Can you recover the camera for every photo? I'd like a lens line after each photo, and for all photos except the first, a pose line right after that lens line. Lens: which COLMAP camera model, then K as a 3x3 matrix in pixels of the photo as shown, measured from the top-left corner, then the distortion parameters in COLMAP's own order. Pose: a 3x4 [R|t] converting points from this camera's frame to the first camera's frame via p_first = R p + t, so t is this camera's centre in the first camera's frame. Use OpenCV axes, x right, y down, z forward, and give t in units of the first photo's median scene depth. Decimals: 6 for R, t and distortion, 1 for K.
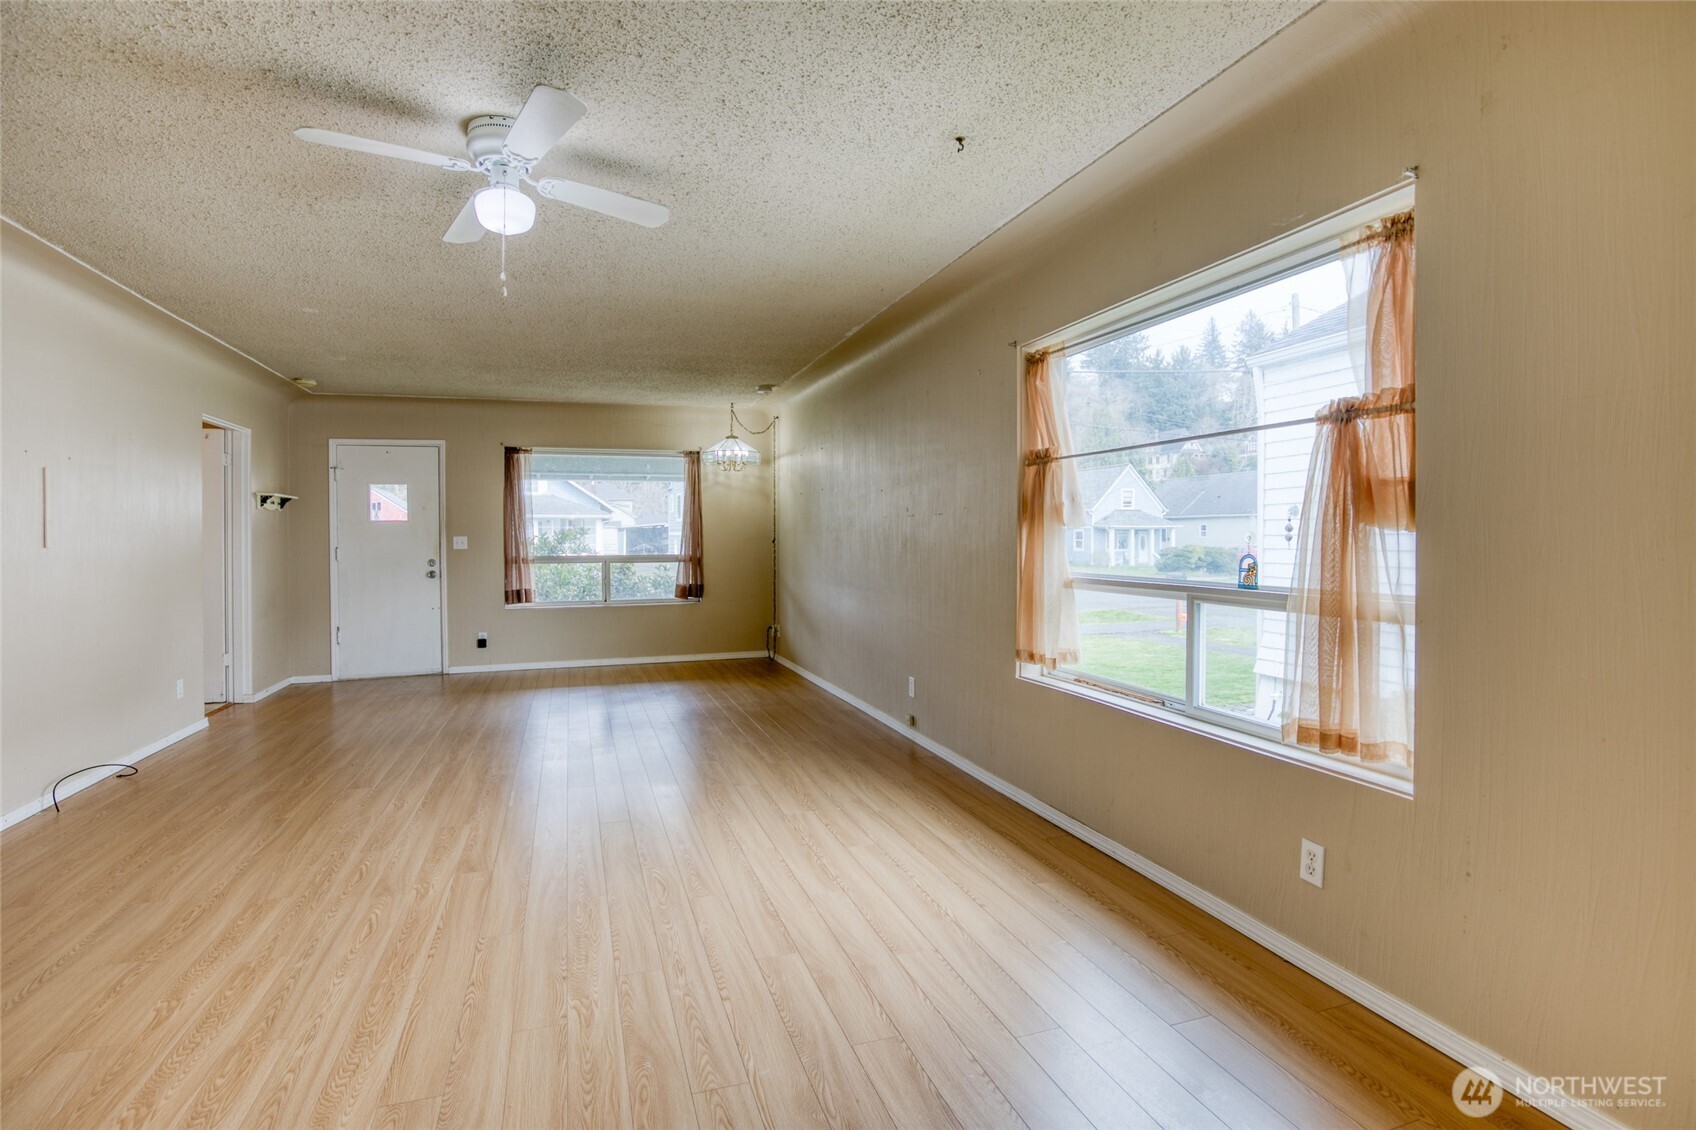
lens RADIAL K [[799.7, 0, 833.0], [0, 799.7, 541.7], [0, 0, 1]] dist [-0.033263, 0.000696]
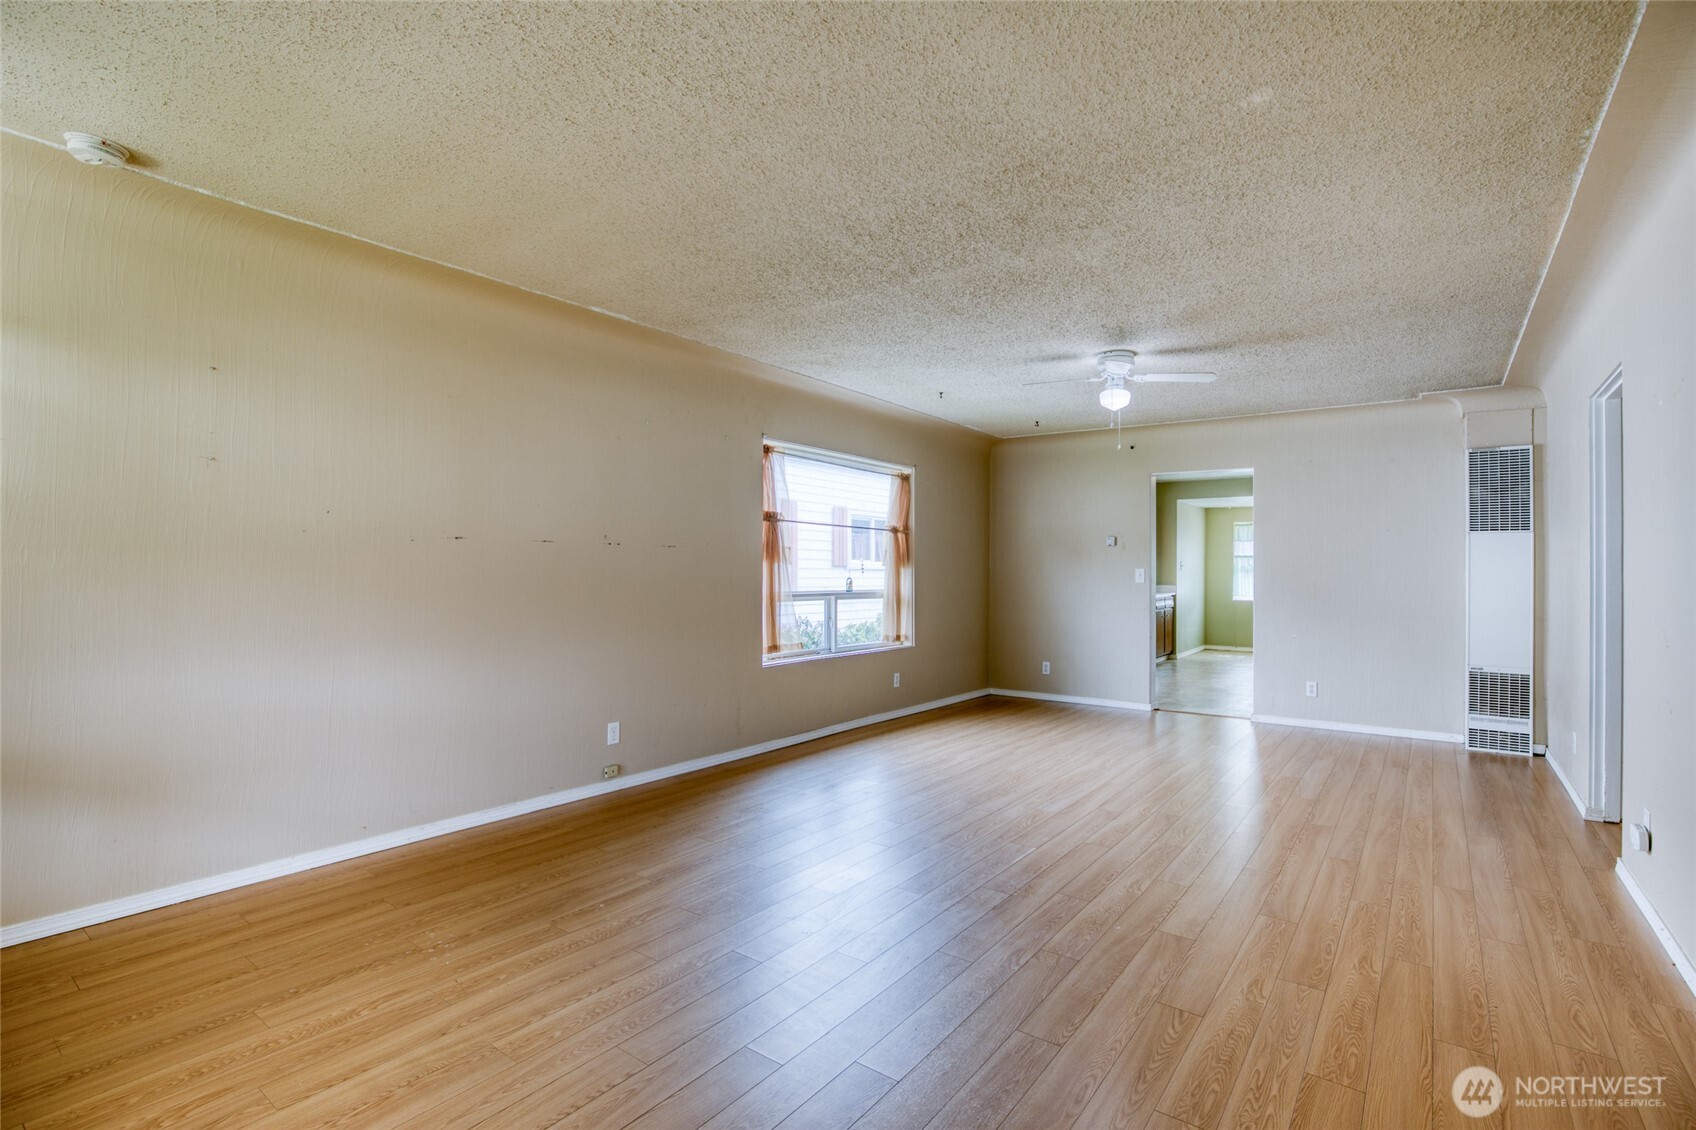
lens RADIAL K [[778.3, 0, 856.3], [0, 778.3, 562.4], [0, 0, 1]] dist [-0.031542, 0.000464]
pose [[-0.569743, 0.005416, 0.821805, -0.503904], [-0.004838, 0.999939, -0.009944, -0.002070], [-0.821809, -0.009641, -0.569682, 0.817269]]
